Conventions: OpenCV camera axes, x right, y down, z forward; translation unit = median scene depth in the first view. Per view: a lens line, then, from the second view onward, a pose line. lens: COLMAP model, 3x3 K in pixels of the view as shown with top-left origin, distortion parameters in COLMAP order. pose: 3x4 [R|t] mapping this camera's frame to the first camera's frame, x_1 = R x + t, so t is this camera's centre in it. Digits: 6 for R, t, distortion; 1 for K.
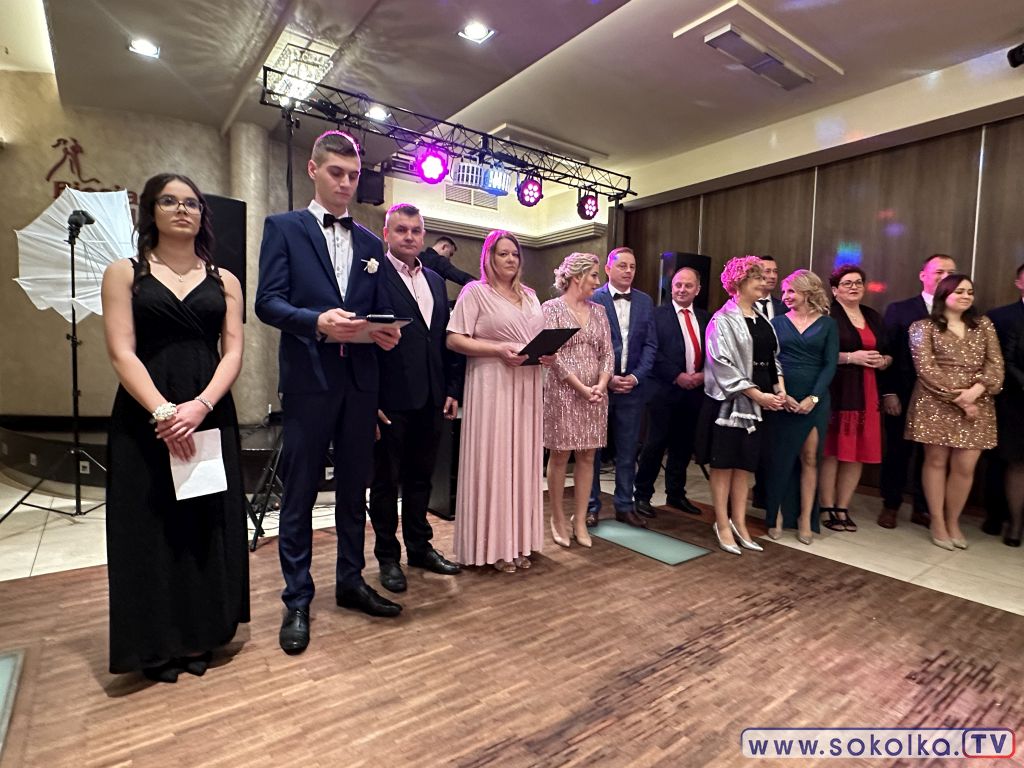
lens RADIAL K [[558.0, 0, 512.0], [0, 558.0, 384.0], [0, 0, 1]] dist [0.000219, -0.000116]
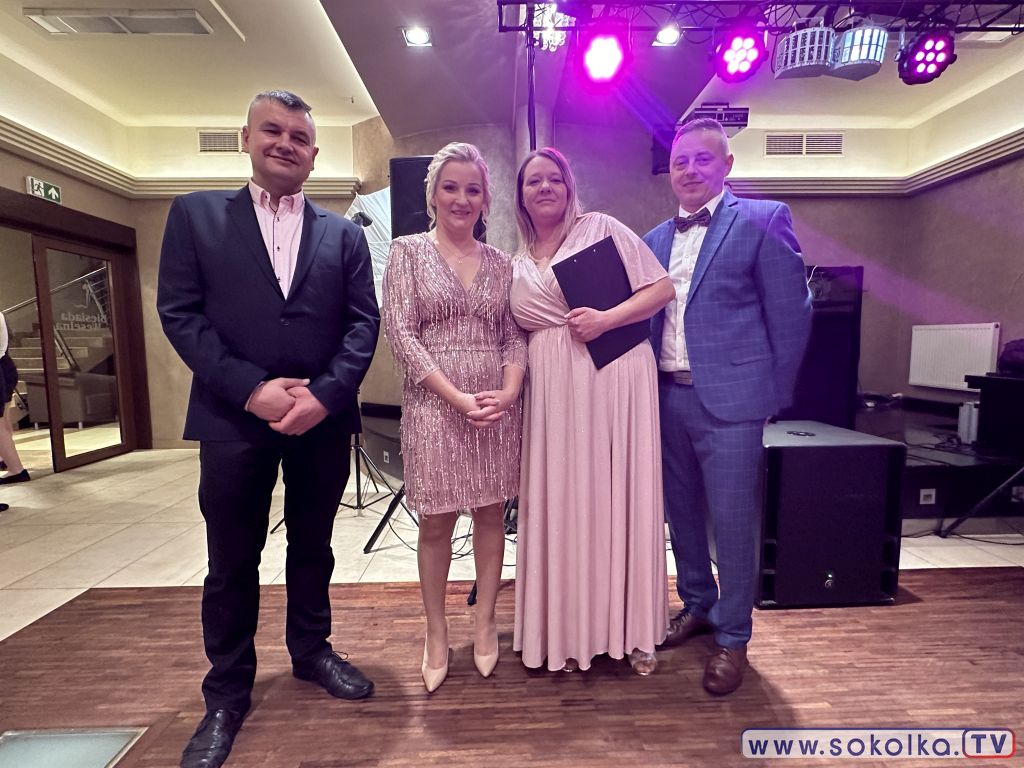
lens RADIAL K [[477.3, 0, 512.0], [0, 477.3, 384.0], [0, 0, 1]] dist [0.000615, 0.000581]
pose [[0.820509, 0.017544, -0.571364, -0.048130], [-0.001494, 0.999591, 0.028548, -0.027591], [0.571631, -0.022570, 0.820200, 0.517347]]
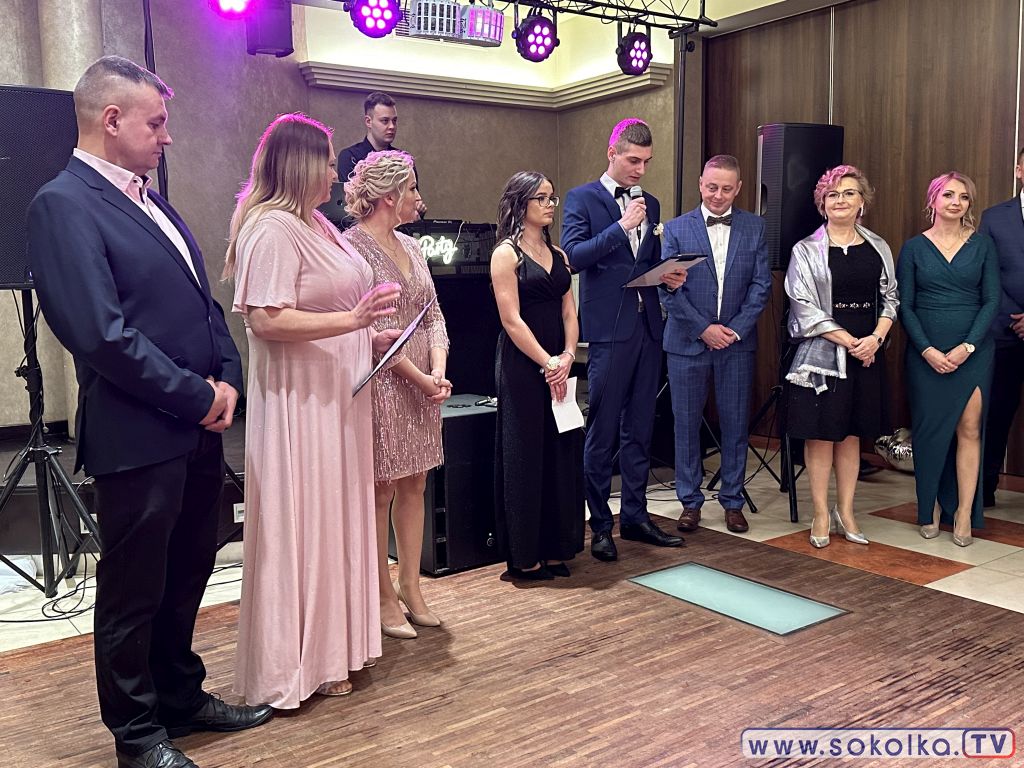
lens RADIAL K [[972.0, 0, 512.0], [0, 972.0, 384.0], [0, 0, 1]] dist [0.136766, -0.238113]
pose [[0.998793, -0.046479, -0.015875, 0.006636], [0.047357, 0.997053, 0.060360, -0.052896], [0.013023, -0.061039, 0.998050, -0.137874]]
